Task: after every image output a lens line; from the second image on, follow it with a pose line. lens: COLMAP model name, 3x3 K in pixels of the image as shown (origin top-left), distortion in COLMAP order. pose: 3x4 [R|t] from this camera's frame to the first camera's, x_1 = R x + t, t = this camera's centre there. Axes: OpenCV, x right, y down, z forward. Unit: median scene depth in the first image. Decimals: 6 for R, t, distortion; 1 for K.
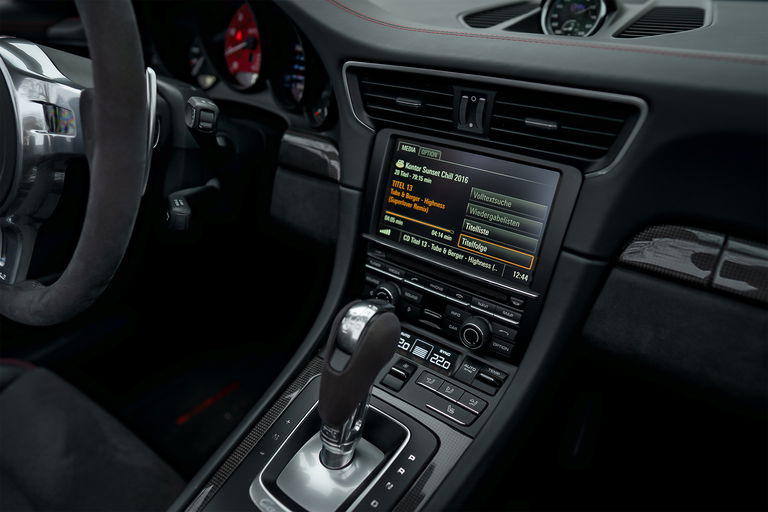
lens RADIAL K [[537.2, 0, 383.5], [0, 537.2, 259.1], [0, 0, 1]] dist [0.013017, 0.016304]
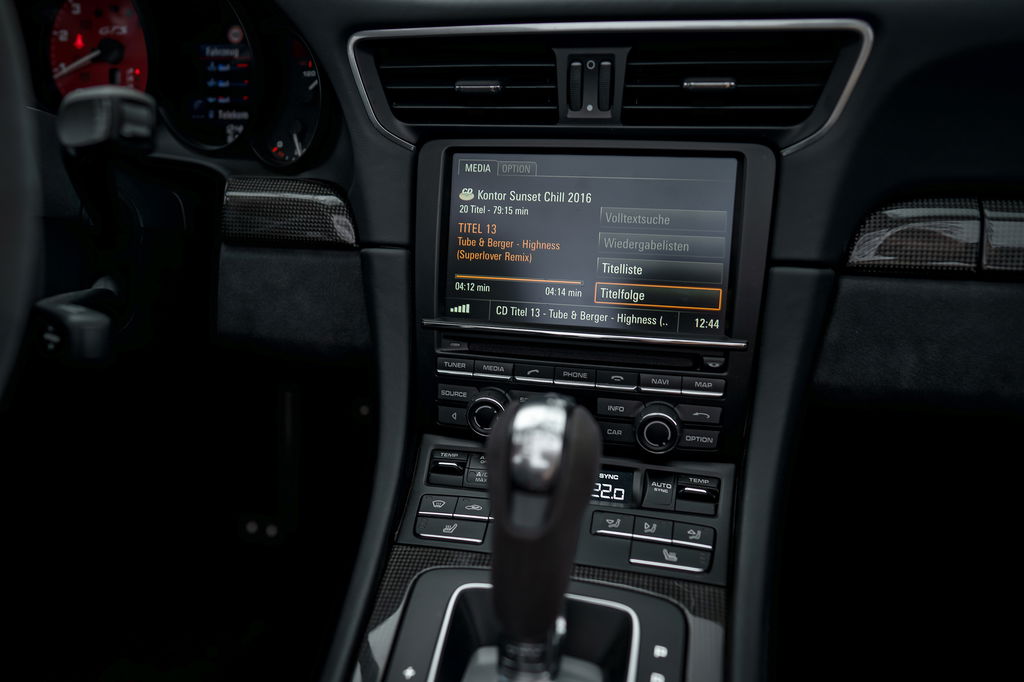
lens RADIAL K [[716.2, 0, 519.1], [0, 716.2, 342.9], [0, 0, 1]] dist [0.013017, 0.016304]
pose [[0.909374, -0.177630, 0.376147, -0.269382], [0.218212, 0.973543, -0.067808, 0.060137], [-0.354151, 0.143743, 0.924075, 0.260921]]
